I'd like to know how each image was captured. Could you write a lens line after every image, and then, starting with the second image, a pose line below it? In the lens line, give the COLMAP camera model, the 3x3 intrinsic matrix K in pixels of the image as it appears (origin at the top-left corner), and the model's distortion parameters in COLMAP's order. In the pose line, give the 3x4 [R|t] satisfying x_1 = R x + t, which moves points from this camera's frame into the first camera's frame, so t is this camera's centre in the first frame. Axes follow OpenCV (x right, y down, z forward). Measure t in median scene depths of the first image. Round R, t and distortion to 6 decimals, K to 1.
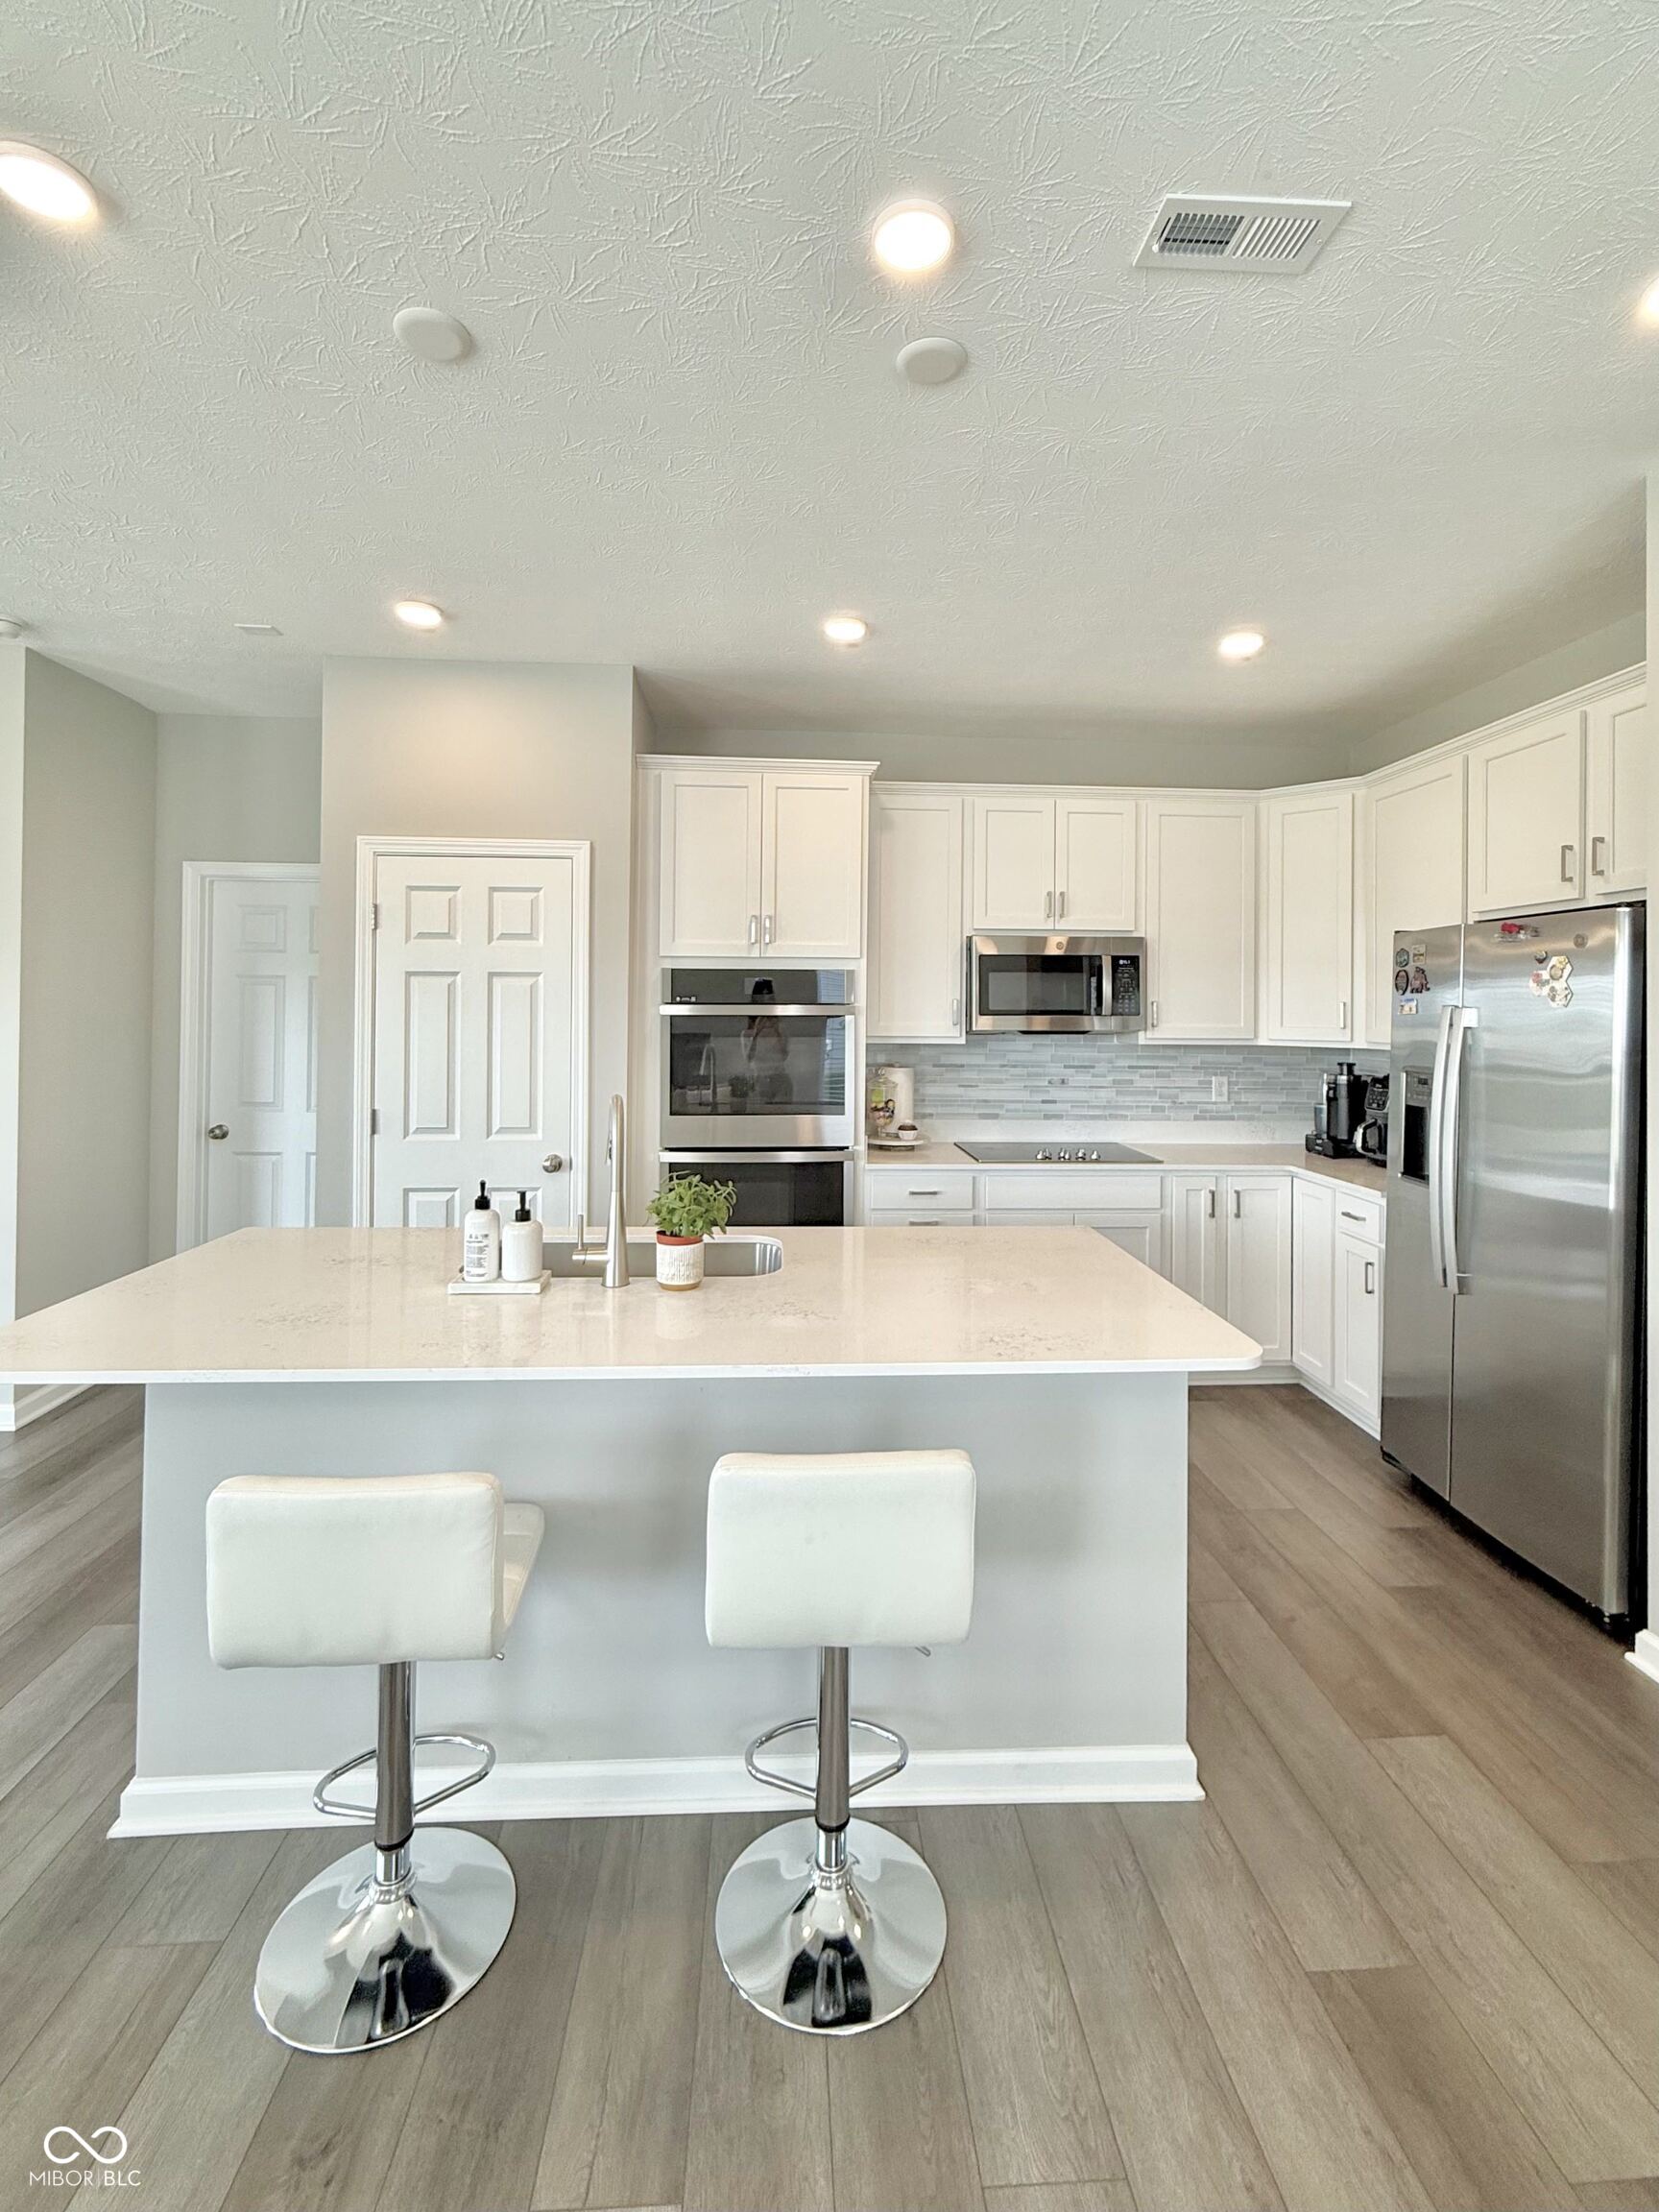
lens RADIAL K [[980.2, 0, 840.0], [0, 980.2, 999.2], [0, 0, 1]] dist [-0.003093, -0.000424]
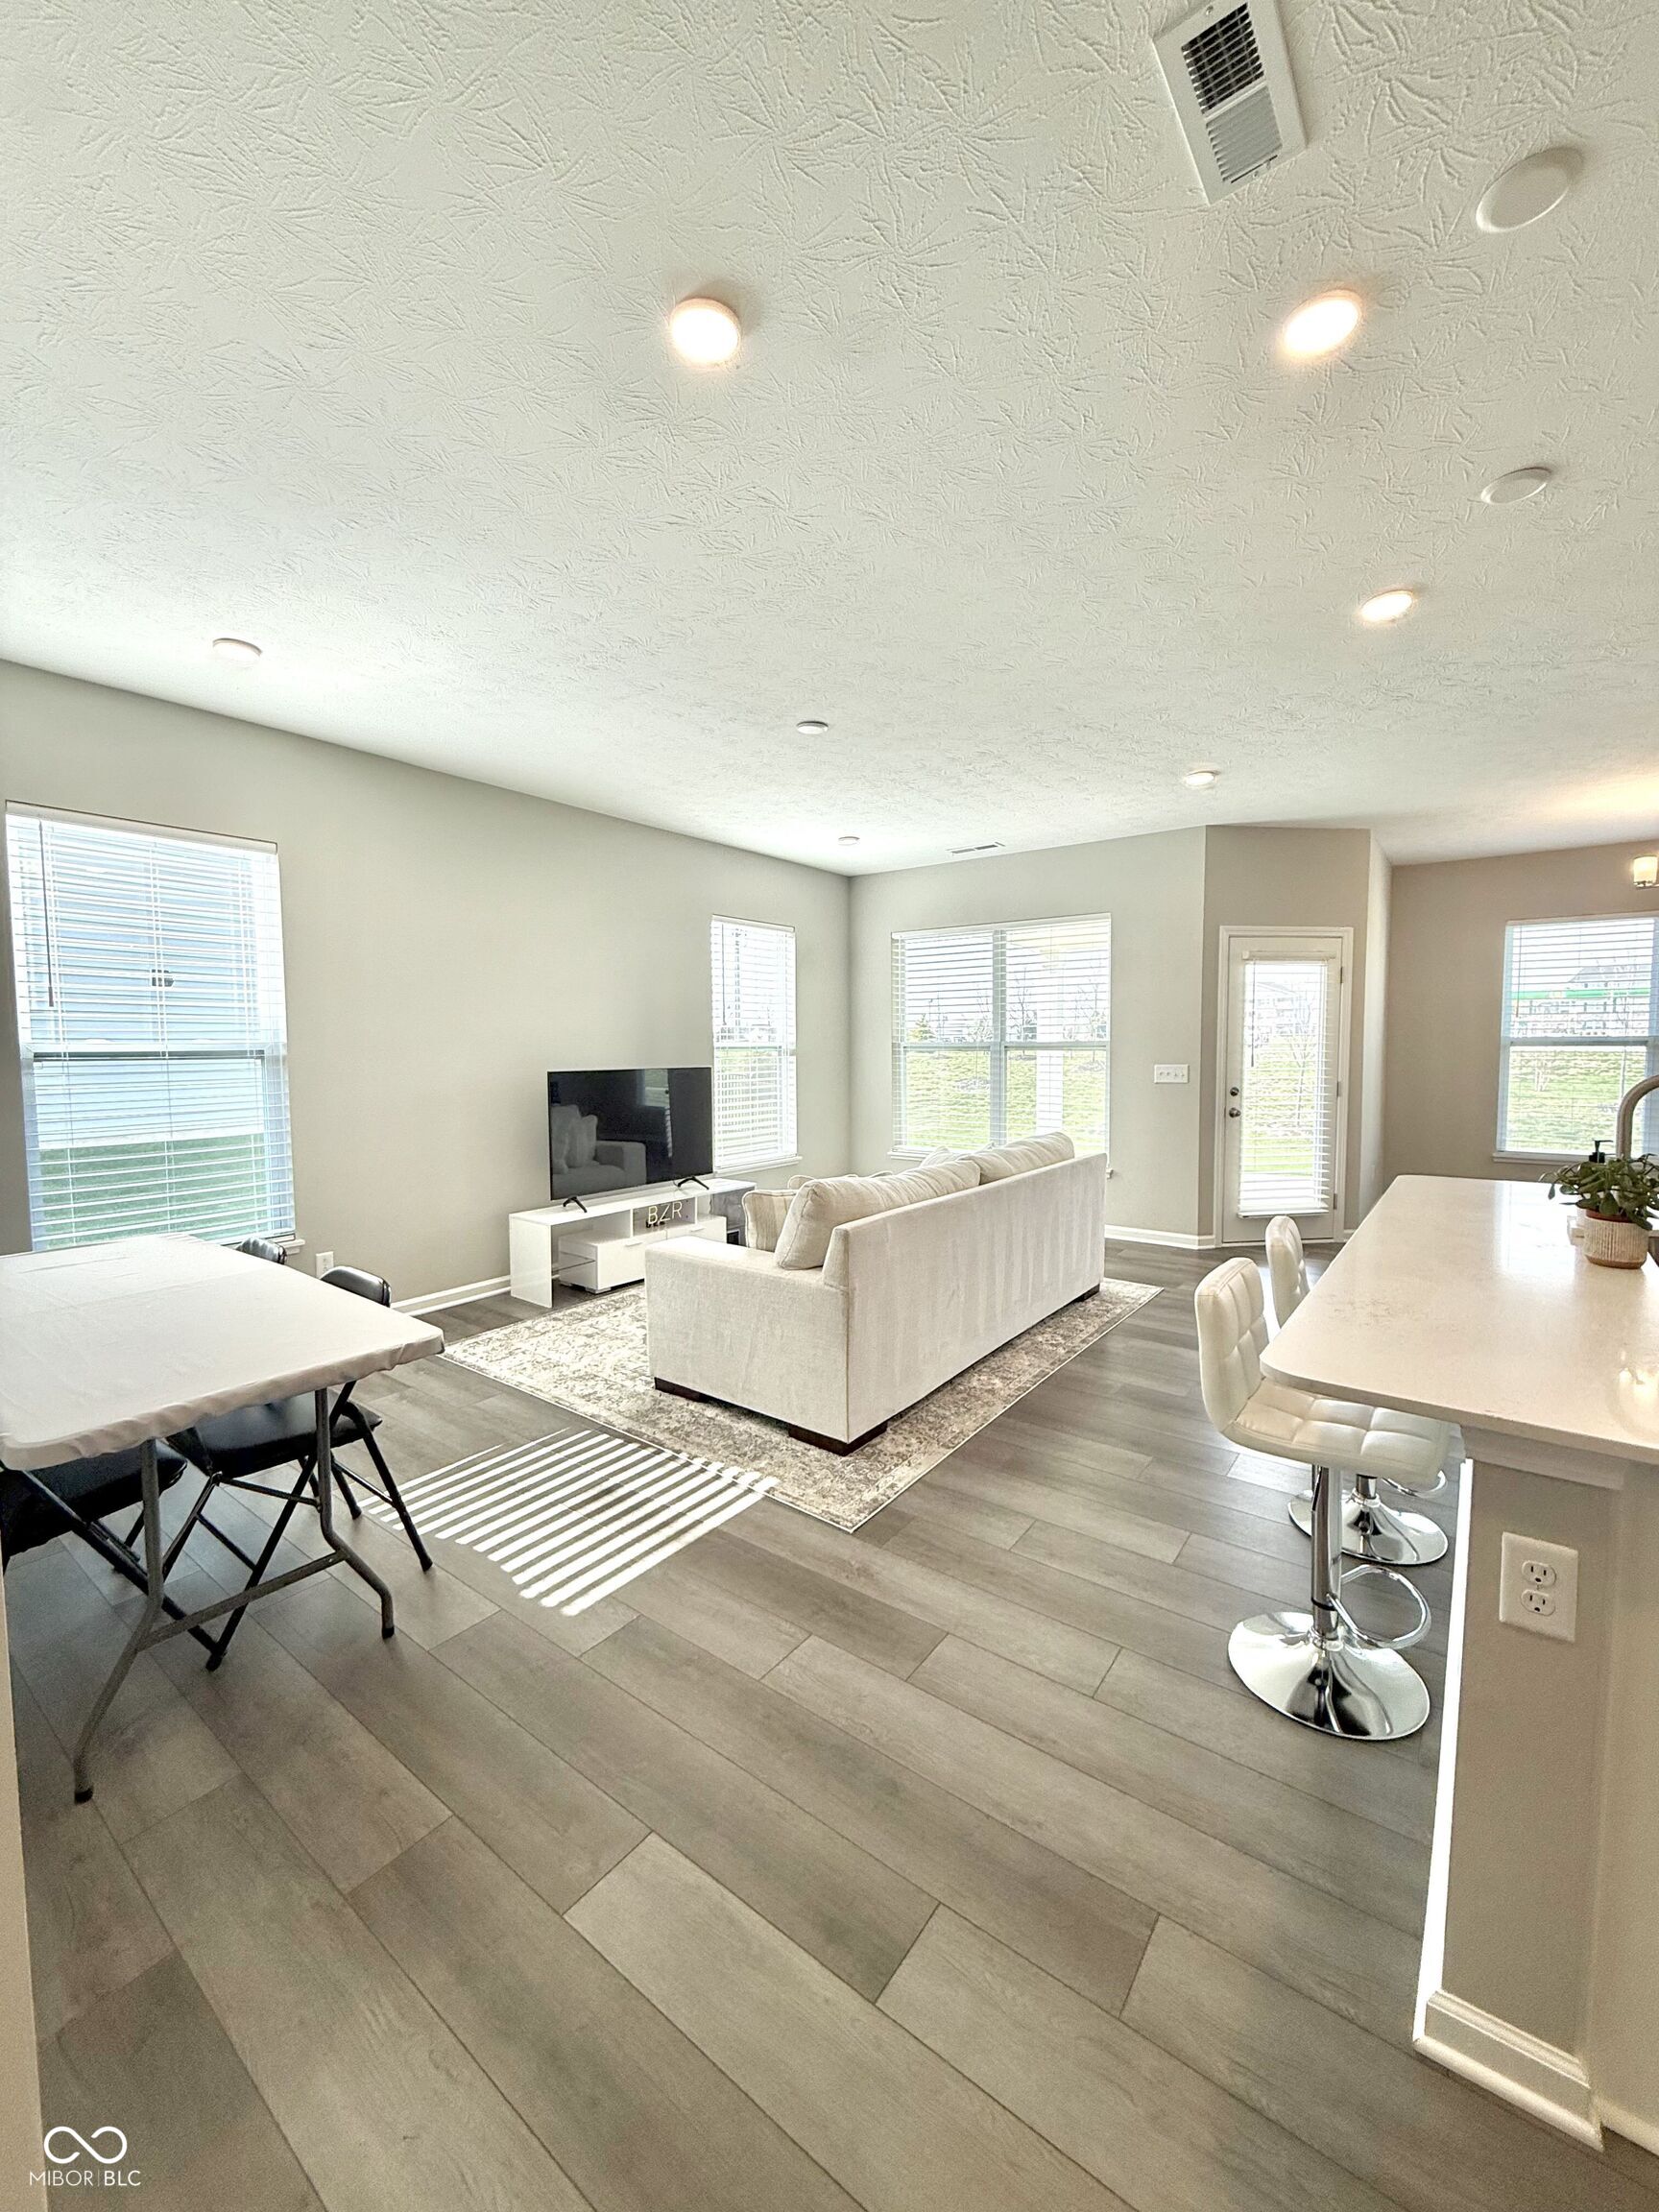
lens RADIAL K [[876.3, 0, 832.5], [0, 876.3, 1098.9], [0, 0, 1]] dist [0.000940, -0.000790]
pose [[-0.653431, 0.041230, -0.755862, 0.576456], [0.011825, 0.998950, 0.044268, 0.045415], [0.756893, 0.019988, -0.653233, 0.562781]]
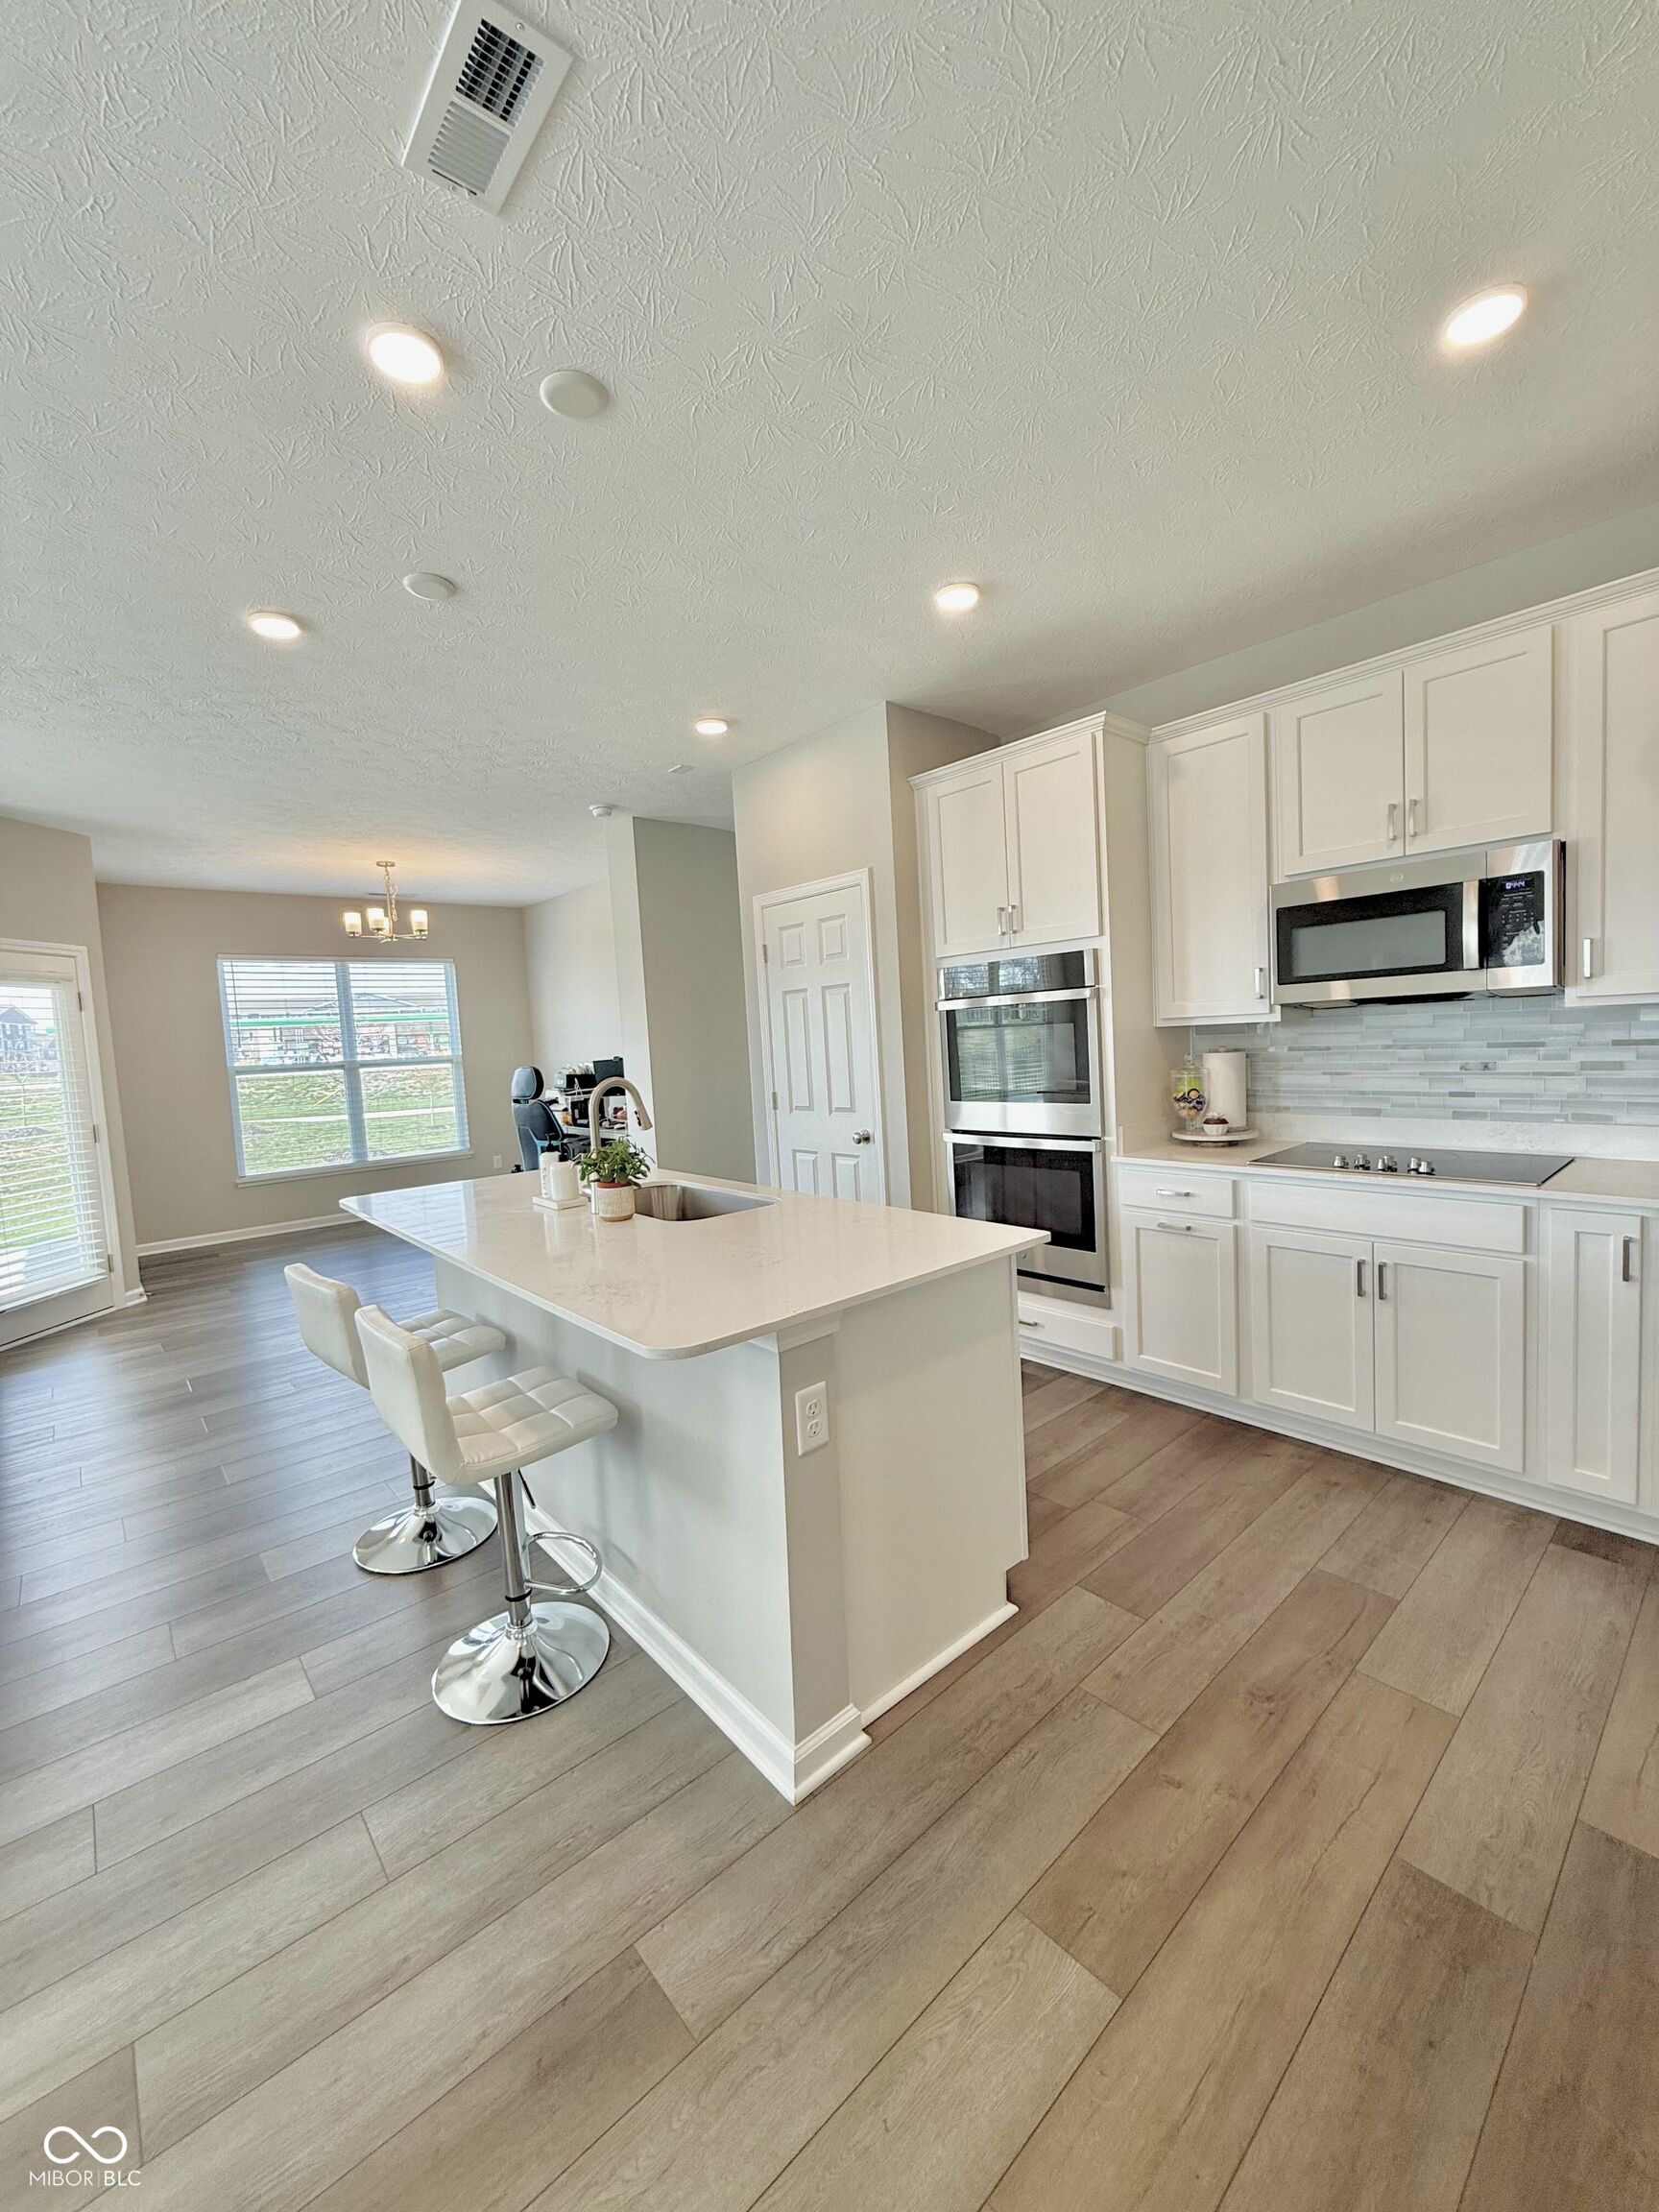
lens RADIAL K [[876.3, 0, 831.4], [0, 876.3, 1099.8], [0, 0, 1]] dist [0.000940, -0.000790]
pose [[0.607302, 0.016838, -0.794292, 0.554538], [0.070077, 0.994743, 0.074666, 0.034659], [0.791374, -0.101006, 0.602930, 0.300878]]
